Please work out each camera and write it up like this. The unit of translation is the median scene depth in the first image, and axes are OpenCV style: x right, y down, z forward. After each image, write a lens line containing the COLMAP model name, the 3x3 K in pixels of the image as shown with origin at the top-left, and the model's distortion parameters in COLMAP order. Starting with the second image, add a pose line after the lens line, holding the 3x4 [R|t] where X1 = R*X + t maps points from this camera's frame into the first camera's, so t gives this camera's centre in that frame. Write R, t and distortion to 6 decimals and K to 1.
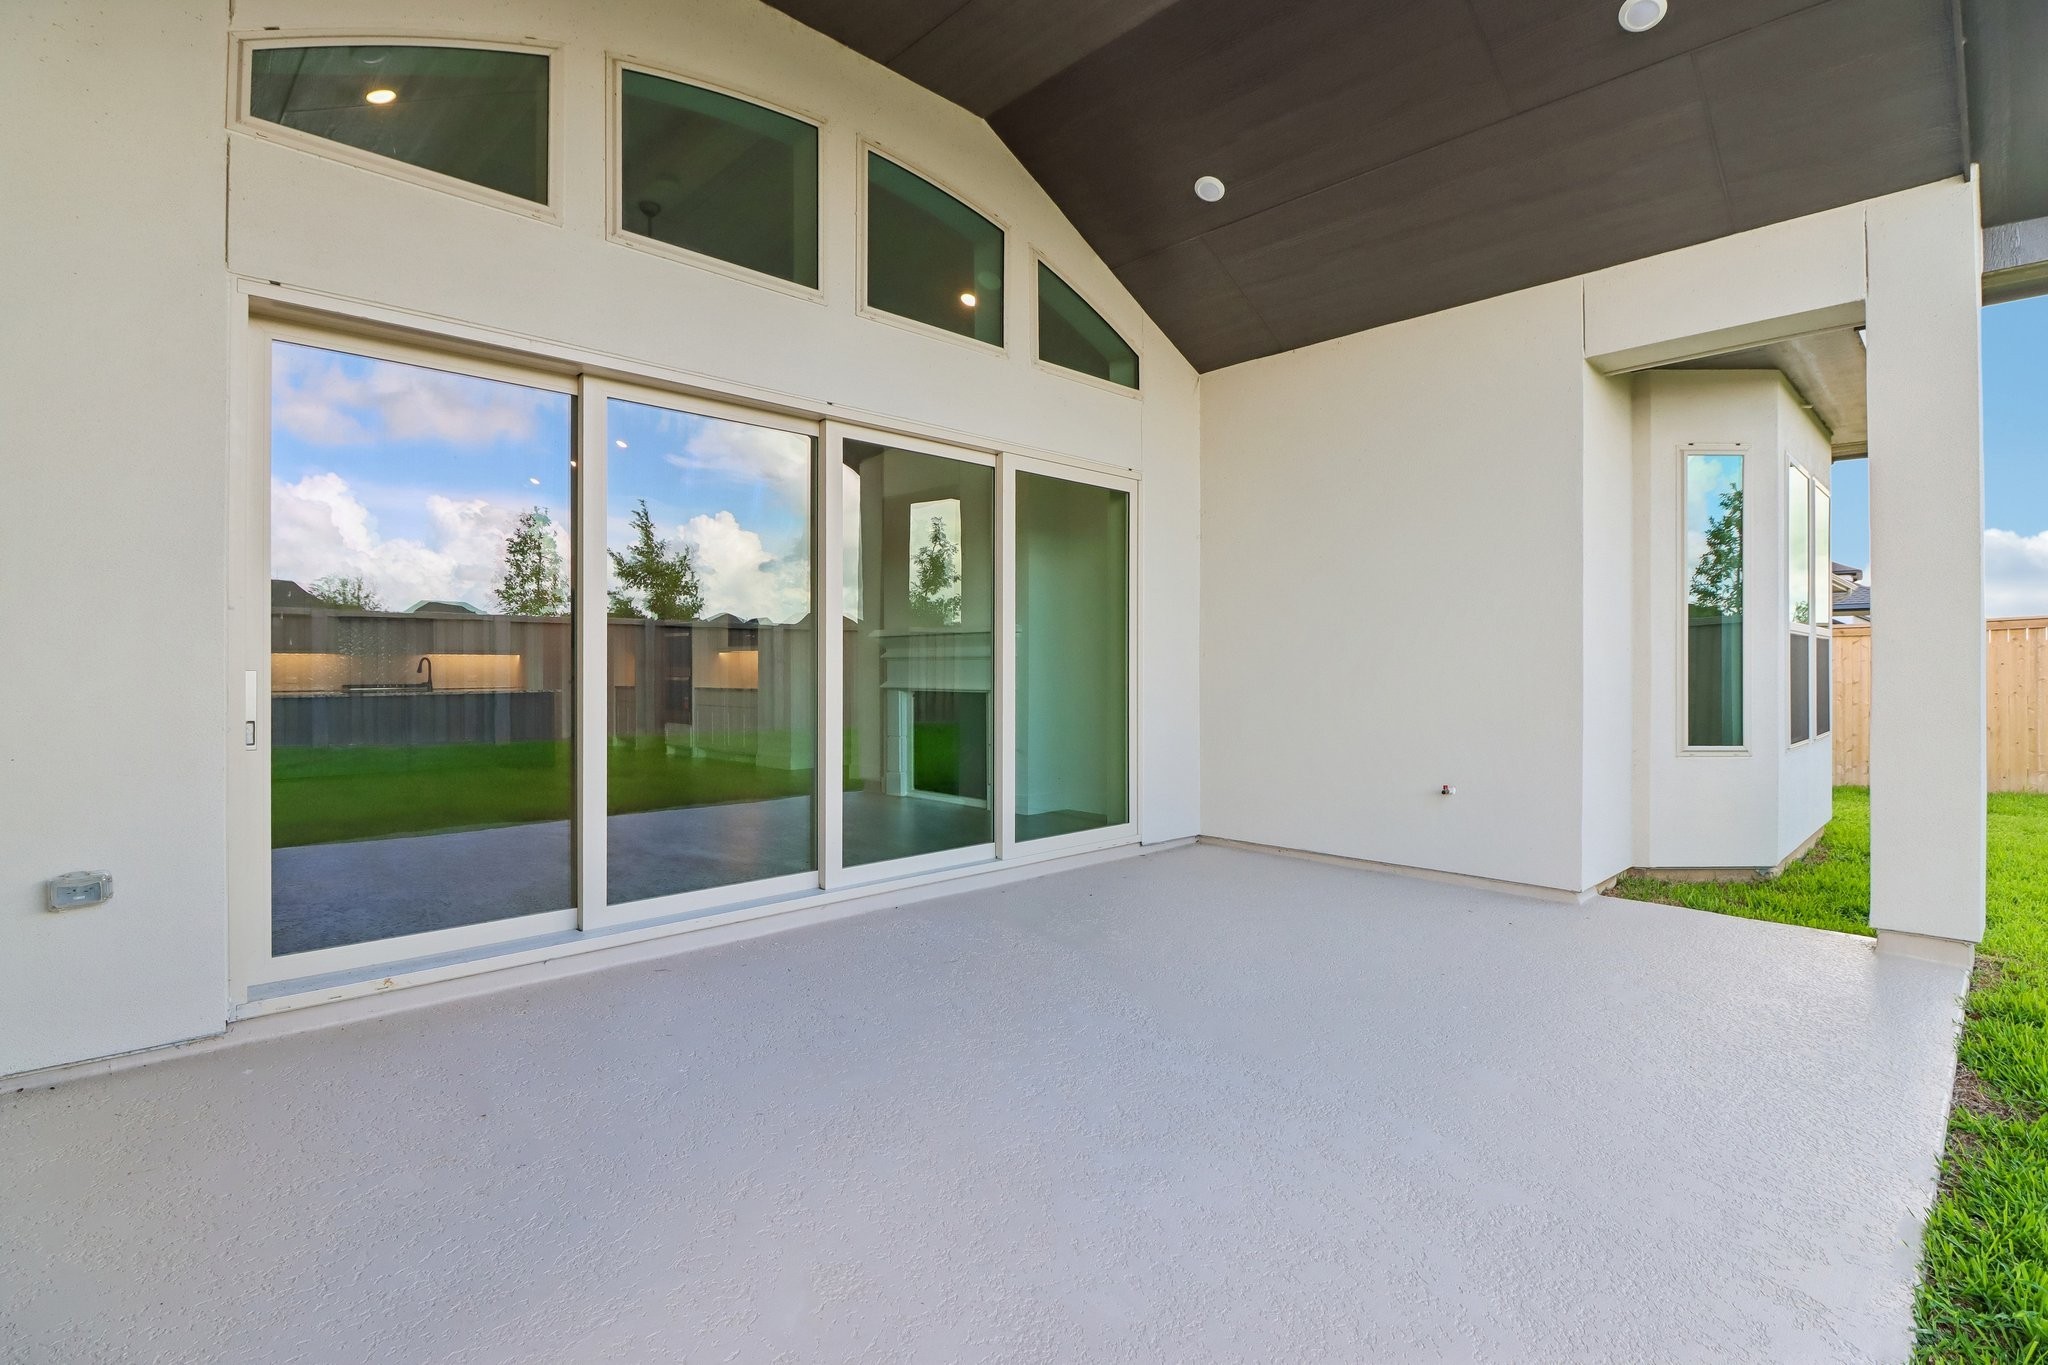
lens RADIAL K [[962.2, 0, 1032.3], [0, 962.2, 669.7], [0, 0, 1]] dist [-0.000454, 0.000066]
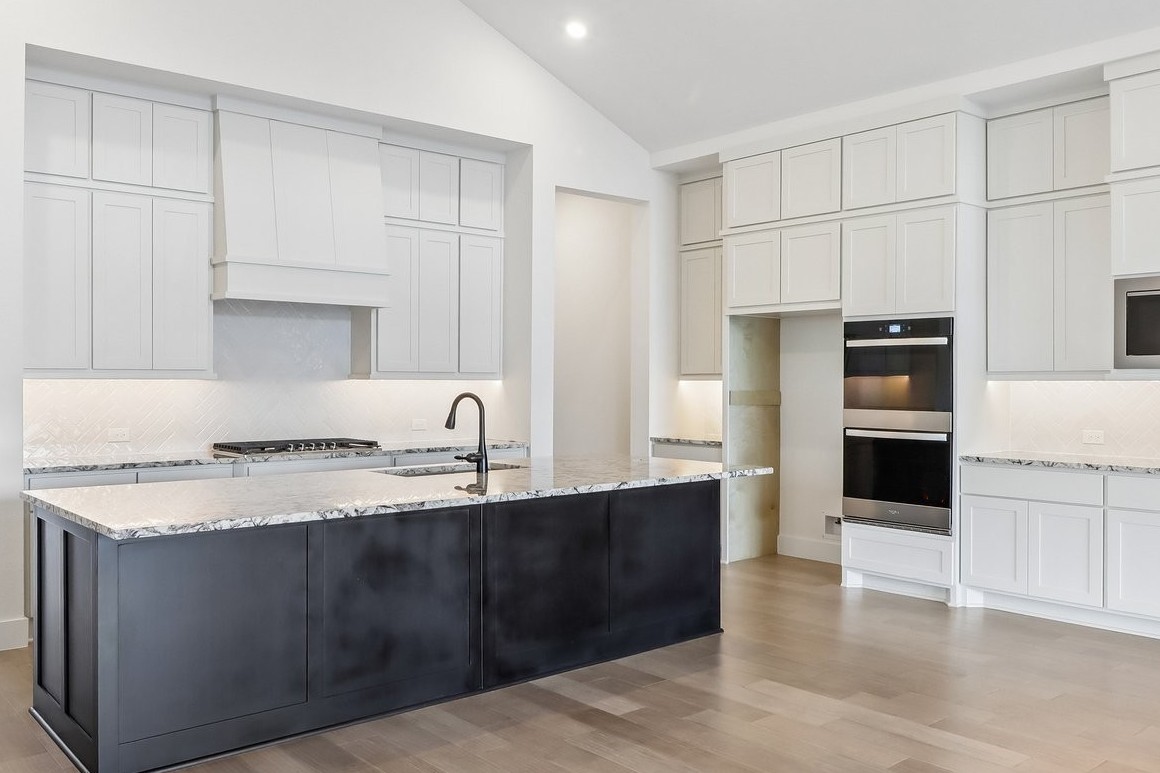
lens RADIAL K [[987.3, 0, 580.0], [0, 987.3, 386.5], [0, 0, 1]] dist [0.012403, -0.004316]
pose [[0.996473, 0.001819, -0.083889, -0.491316], [-0.001525, 0.999992, 0.003567, -0.015574], [0.083895, -0.003426, 0.996469, 0.515777]]
